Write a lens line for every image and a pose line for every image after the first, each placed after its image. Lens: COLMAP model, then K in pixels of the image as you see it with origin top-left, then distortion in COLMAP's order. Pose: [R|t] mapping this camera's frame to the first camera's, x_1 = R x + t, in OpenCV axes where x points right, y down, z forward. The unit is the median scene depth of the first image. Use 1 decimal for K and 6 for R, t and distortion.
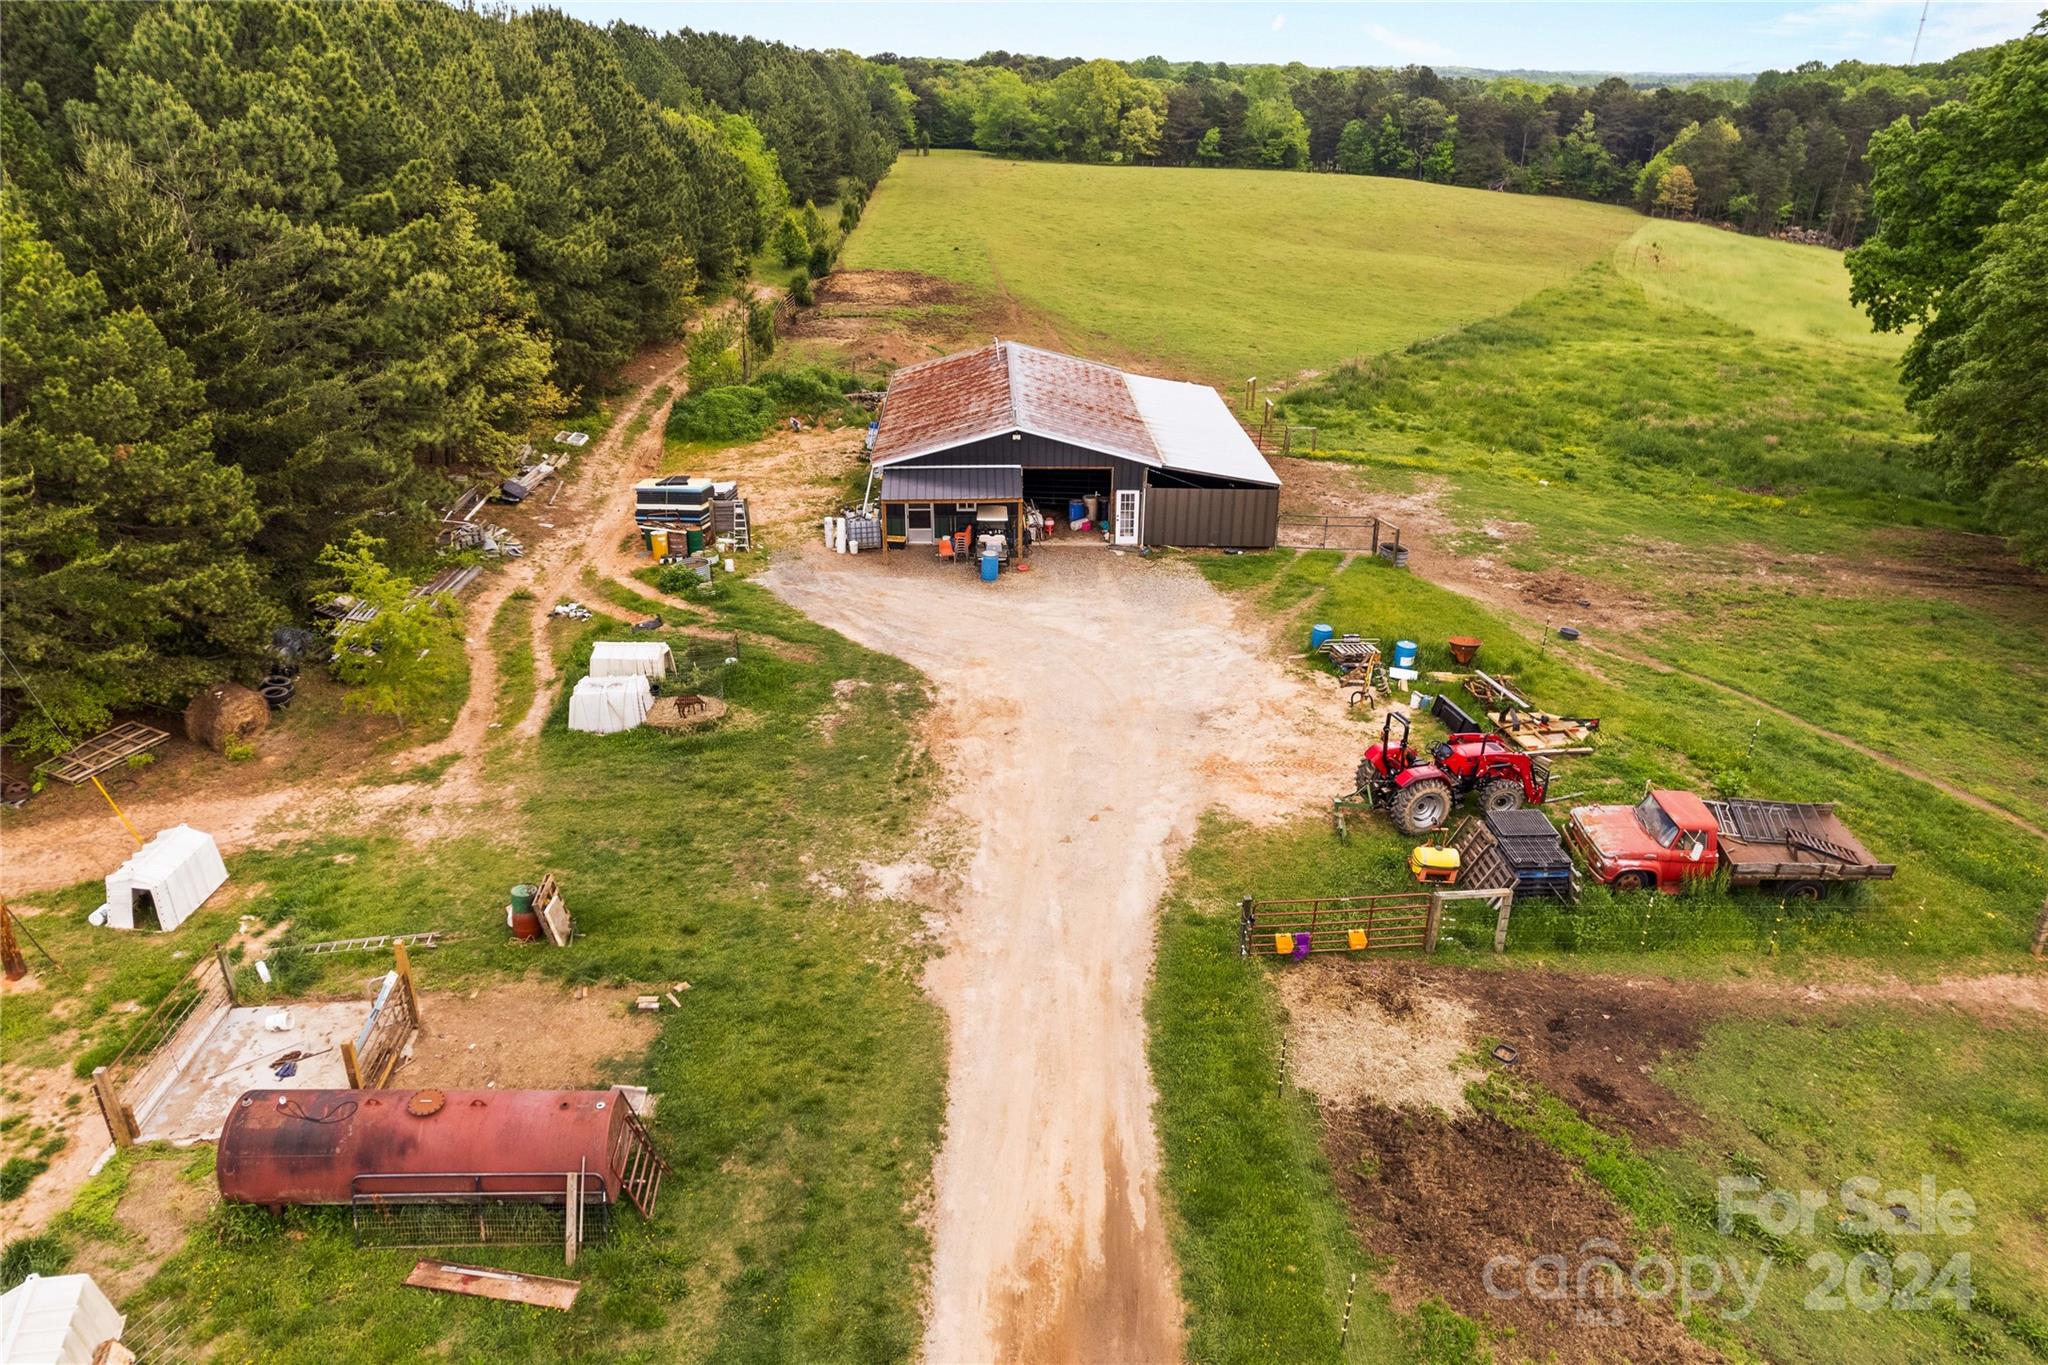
lens RADIAL K [[1336.2, 0, 1024.0], [0, 1336.2, 682.5], [0, 0, 1]] dist [-0.029577, 0.002734]
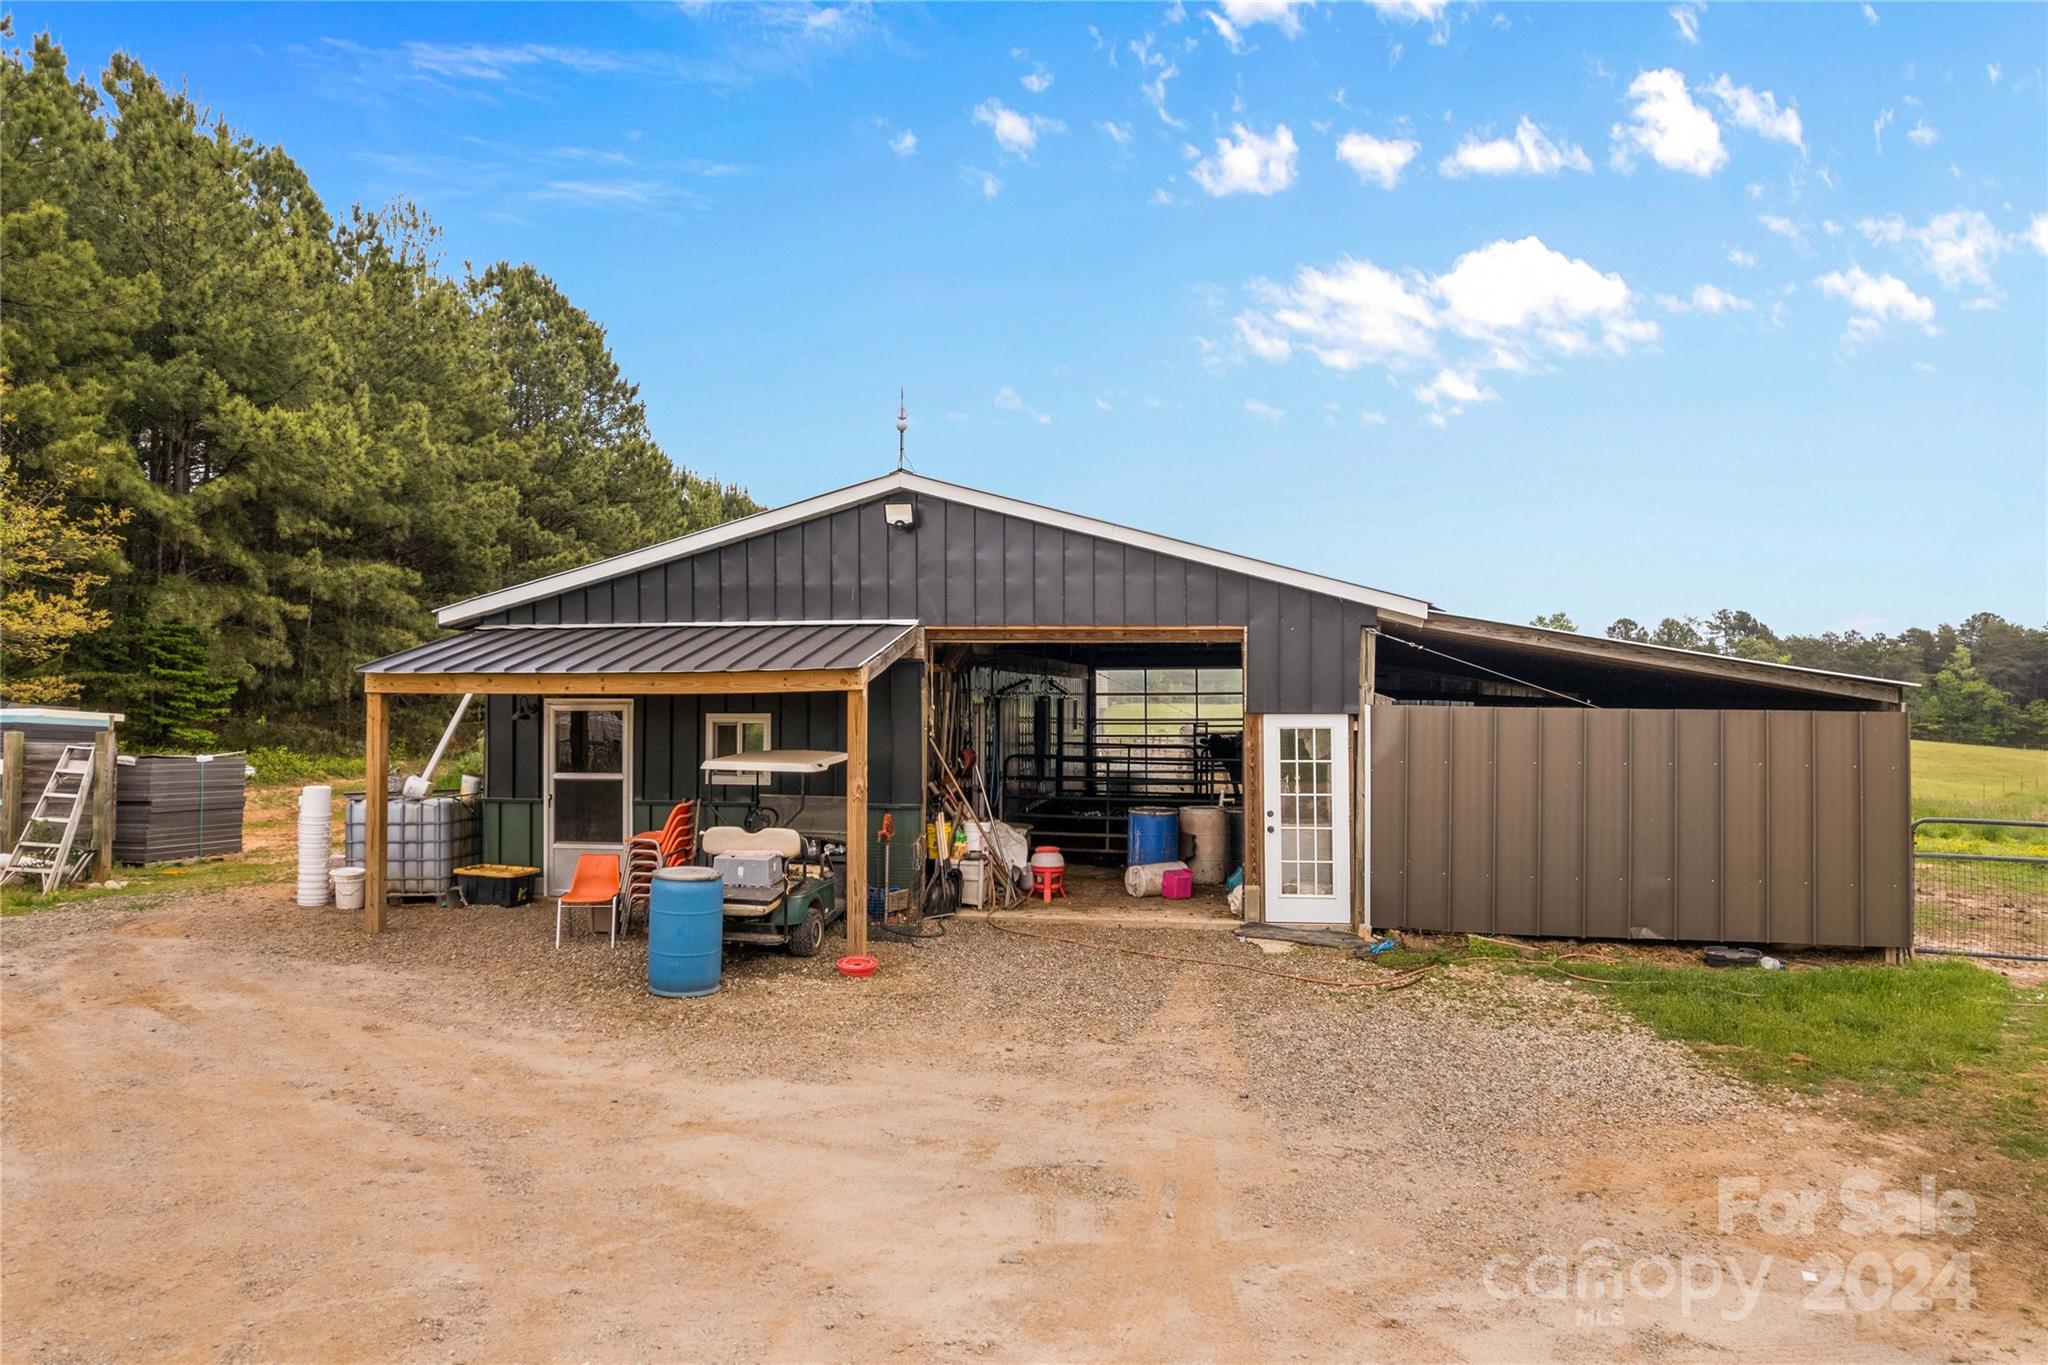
lens RADIAL K [[1336.2, 0, 1024.0], [0, 1336.2, 682.5], [0, 0, 1]] dist [-0.029577, 0.002734]
pose [[0.978561, -0.013323, -0.205524, 0.076844], [-0.077983, 0.899636, -0.429621, -0.027949], [0.190621, 0.436438, 0.879310, 0.734076]]
